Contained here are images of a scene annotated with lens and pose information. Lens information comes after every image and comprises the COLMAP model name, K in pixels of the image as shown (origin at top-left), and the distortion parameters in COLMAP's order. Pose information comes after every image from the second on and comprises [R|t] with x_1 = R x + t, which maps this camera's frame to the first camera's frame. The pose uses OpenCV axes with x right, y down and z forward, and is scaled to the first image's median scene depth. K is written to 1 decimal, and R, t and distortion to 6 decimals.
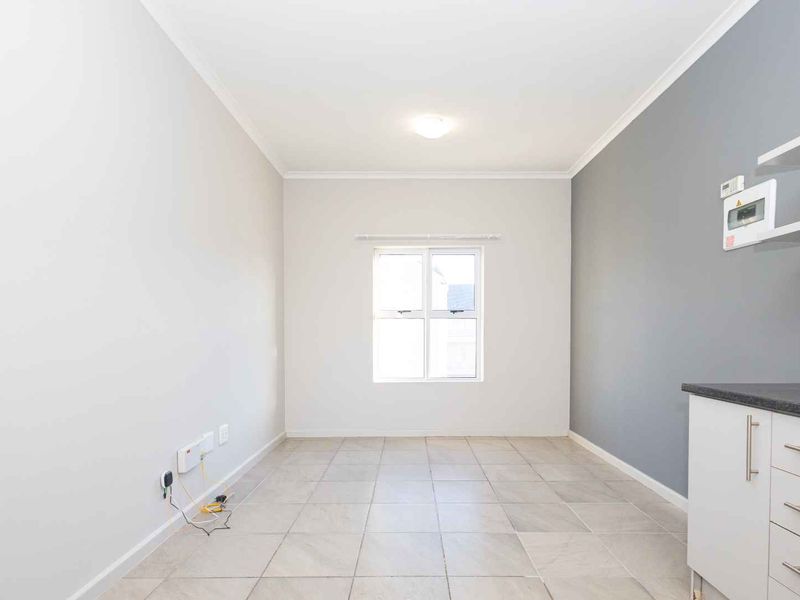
lens RADIAL K [[430.0, 0, 400.1], [0, 430.0, 346.6], [0, 0, 1]] dist [0.003701, -0.000769]
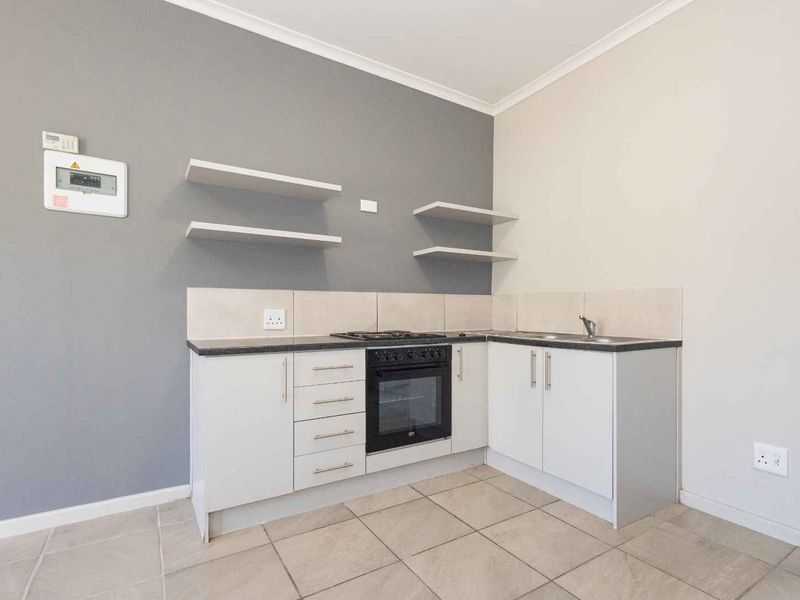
lens RADIAL K [[403.9, 0, 410.4], [0, 403.9, 317.9], [0, 0, 1]] dist [0.013486, -0.004416]
pose [[-0.539825, -0.017455, 0.841596, -0.262621], [0.021585, 0.999169, 0.034568, -0.007912], [-0.841500, 0.036827, -0.539000, 0.607744]]
